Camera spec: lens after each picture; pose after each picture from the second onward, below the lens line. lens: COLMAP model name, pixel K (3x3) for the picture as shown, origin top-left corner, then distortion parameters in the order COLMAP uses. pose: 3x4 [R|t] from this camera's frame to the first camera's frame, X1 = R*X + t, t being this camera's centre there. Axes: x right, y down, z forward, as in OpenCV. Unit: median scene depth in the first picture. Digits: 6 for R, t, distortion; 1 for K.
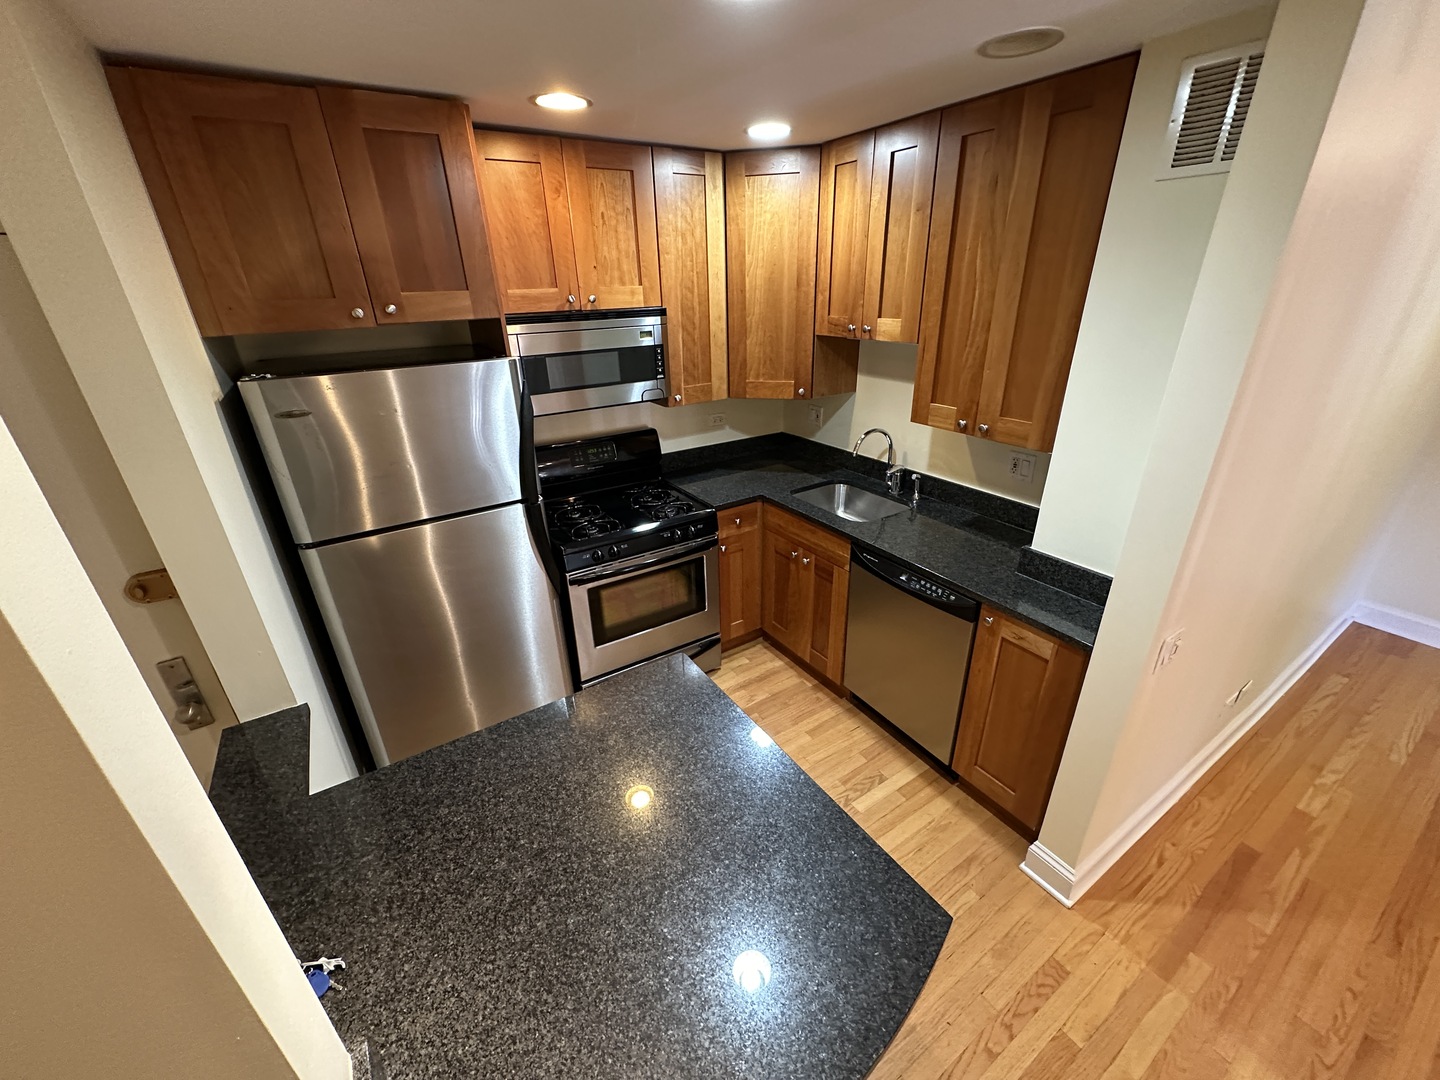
lens RADIAL K [[573.7, 0, 719.4], [0, 573.7, 540.3], [0, 0, 1]] dist [-0.001344, -0.000223]
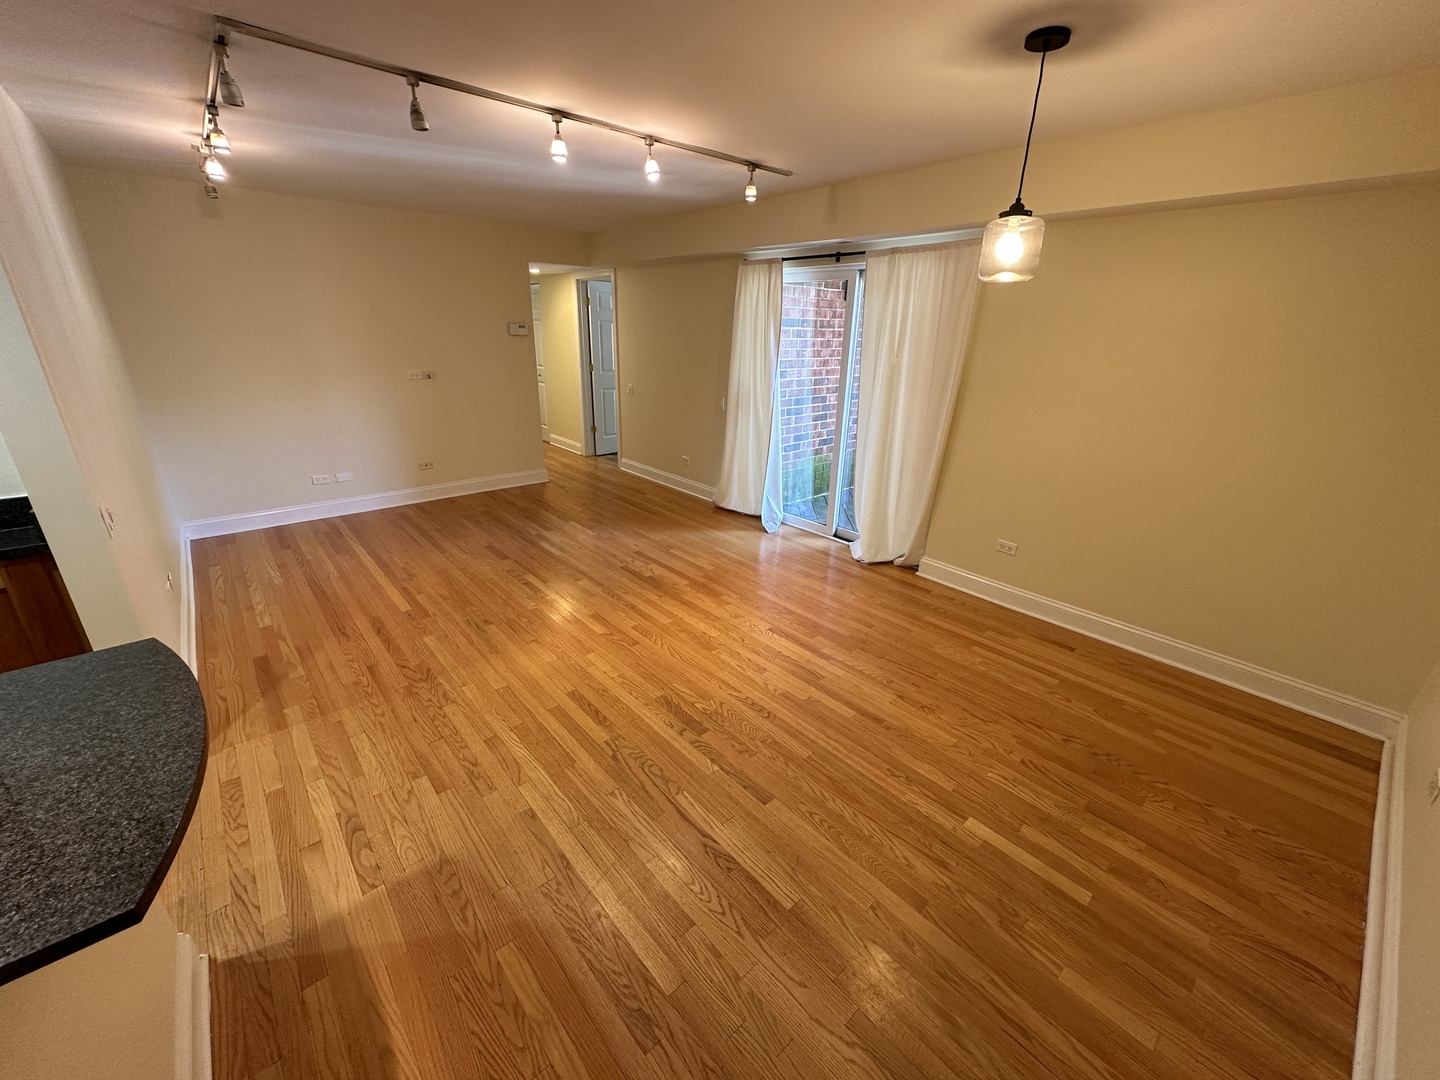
lens RADIAL K [[573.7, 0, 718.8], [0, 573.7, 539.8], [0, 0, 1]] dist [-0.001344, -0.000223]
pose [[-0.149614, -0.327587, 0.932900, -0.377584], [0.395255, 0.845036, 0.360123, 0.202371], [-0.906305, 0.422613, 0.003051, -0.114552]]
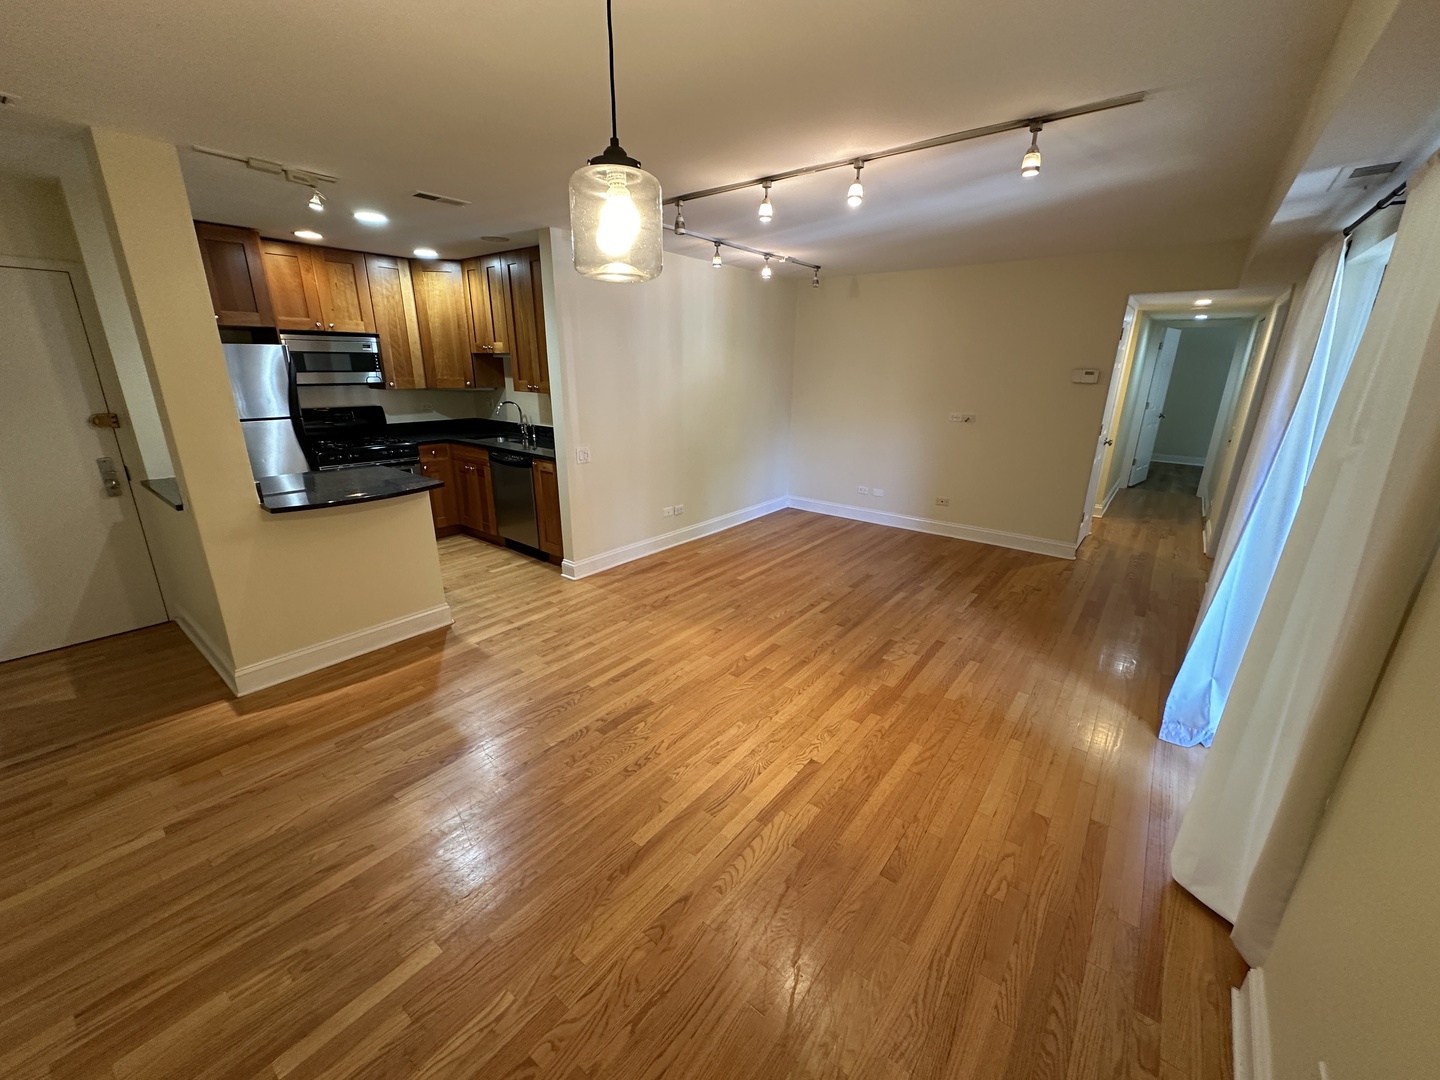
lens RADIAL K [[573.7, 0, 721.9], [0, 573.7, 539.5], [0, 0, 1]] dist [-0.001344, -0.000223]
pose [[0.944838, -0.063804, 0.321264, 0.341983], [0.104842, 0.988152, -0.112088, 0.623426], [-0.310306, 0.139587, 0.940333, -1.079004]]
